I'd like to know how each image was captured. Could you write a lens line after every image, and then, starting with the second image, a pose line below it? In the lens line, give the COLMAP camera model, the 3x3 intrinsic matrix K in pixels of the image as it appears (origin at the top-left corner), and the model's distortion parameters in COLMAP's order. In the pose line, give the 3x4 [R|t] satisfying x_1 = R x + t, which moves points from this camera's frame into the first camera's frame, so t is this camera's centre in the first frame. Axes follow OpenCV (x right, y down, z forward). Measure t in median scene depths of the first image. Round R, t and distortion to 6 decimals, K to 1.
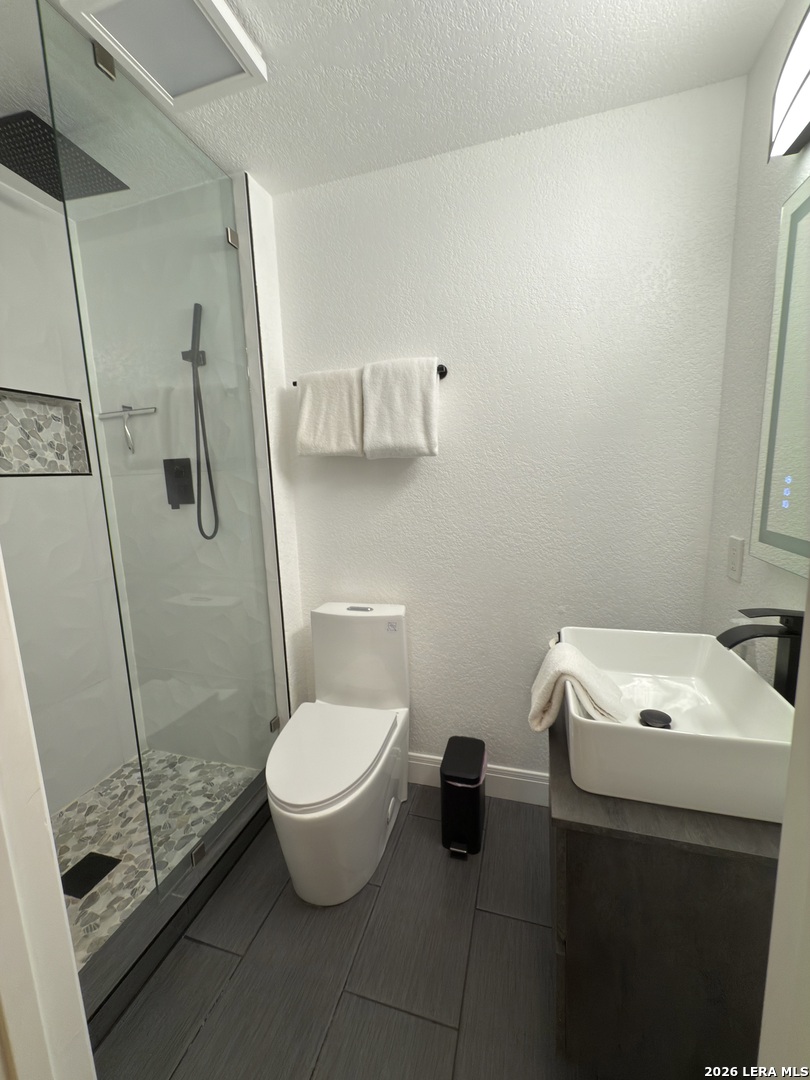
lens RADIAL K [[430.9, 0, 404.4], [0, 430.9, 540.3], [0, 0, 1]] dist [0.002227, -0.000591]
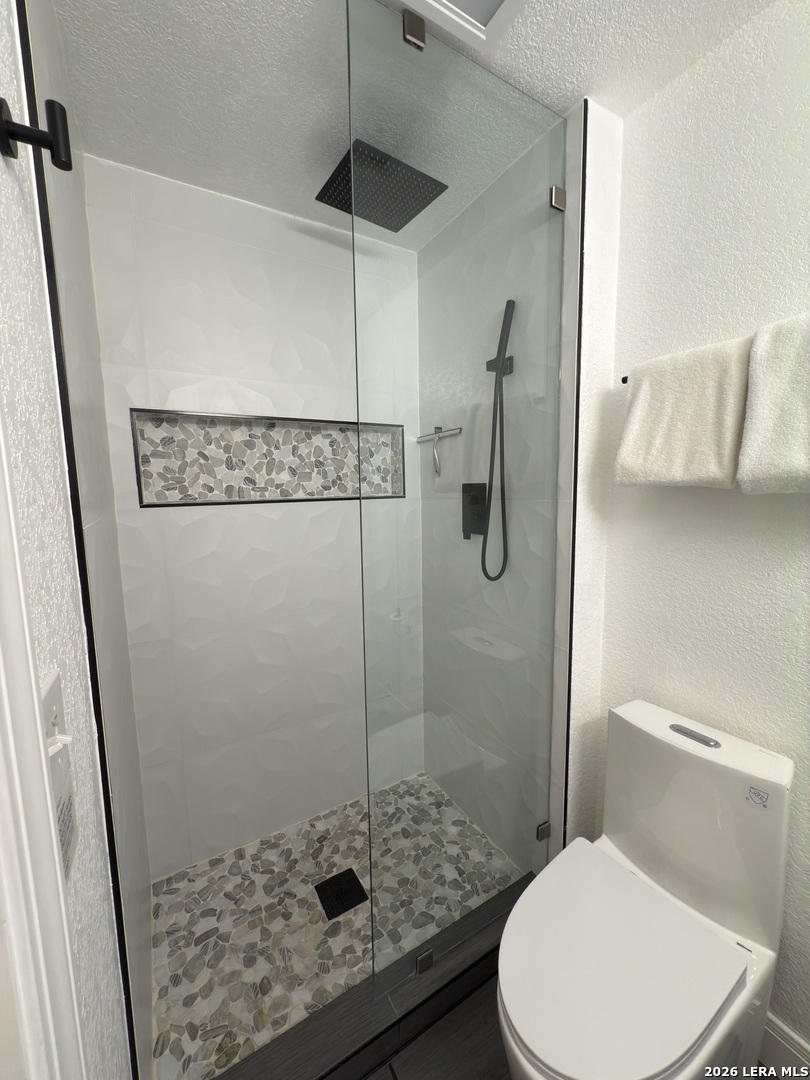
lens RADIAL K [[430.9, 0, 404.8], [0, 430.9, 540.5], [0, 0, 1]] dist [0.002227, -0.000591]
pose [[0.736193, 0.103190, -0.668859, -0.024655], [-0.108895, 0.993491, 0.033416, -0.090700], [0.667954, 0.048235, 0.742638, 0.259150]]
